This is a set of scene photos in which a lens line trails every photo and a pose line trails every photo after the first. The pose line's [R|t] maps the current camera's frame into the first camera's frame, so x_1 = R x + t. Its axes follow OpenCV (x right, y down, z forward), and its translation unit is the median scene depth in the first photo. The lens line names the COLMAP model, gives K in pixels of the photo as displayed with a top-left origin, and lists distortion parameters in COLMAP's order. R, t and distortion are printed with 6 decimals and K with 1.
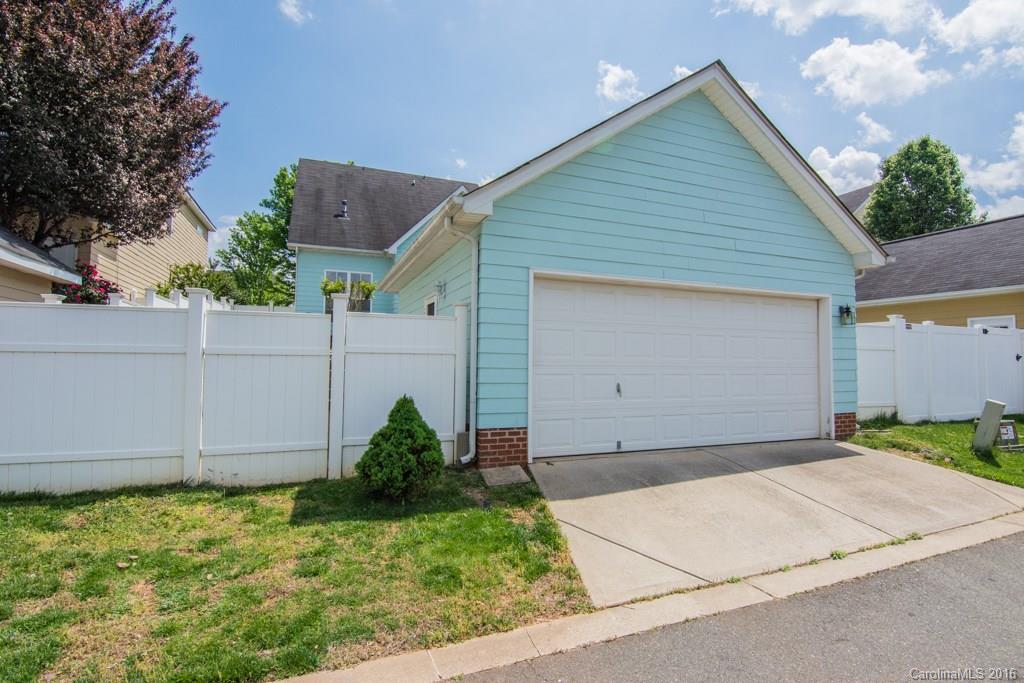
lens RADIAL K [[496.5, 0, 515.6], [0, 496.5, 343.7], [0, 0, 1]] dist [-0.007876, -0.010217]
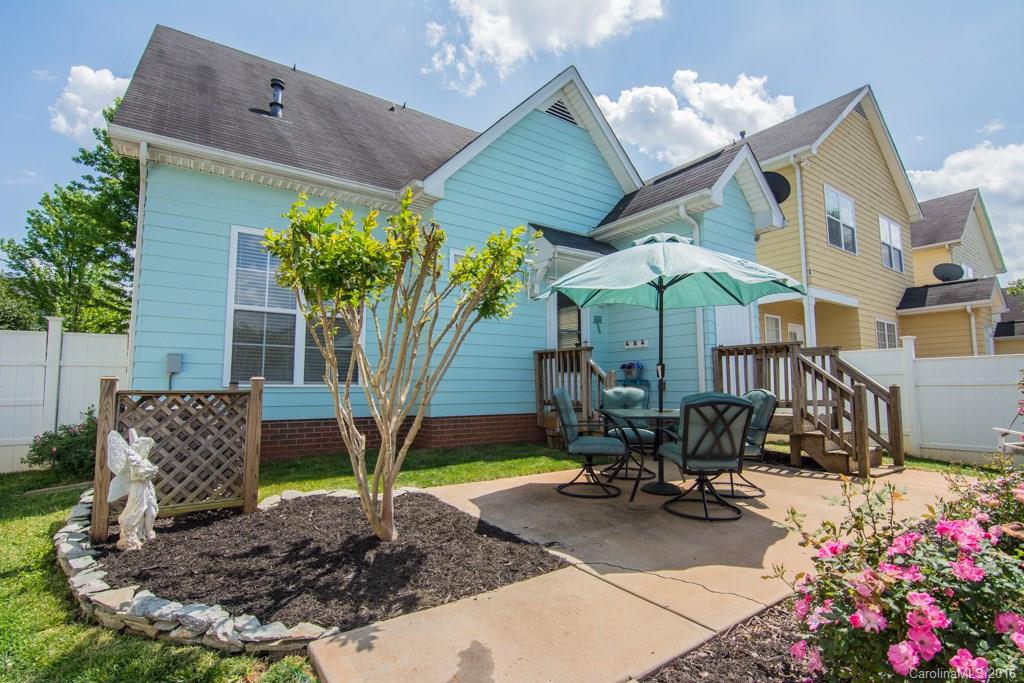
lens RADIAL K [[496.5, 0, 515.6], [0, 496.5, 343.7], [0, 0, 1]] dist [-0.007876, -0.010217]
pose [[0.971708, 0.007846, 0.236055, -0.140377], [0.005491, 0.998428, -0.055787, -0.025277], [-0.236121, 0.055505, 0.970137, 0.321001]]
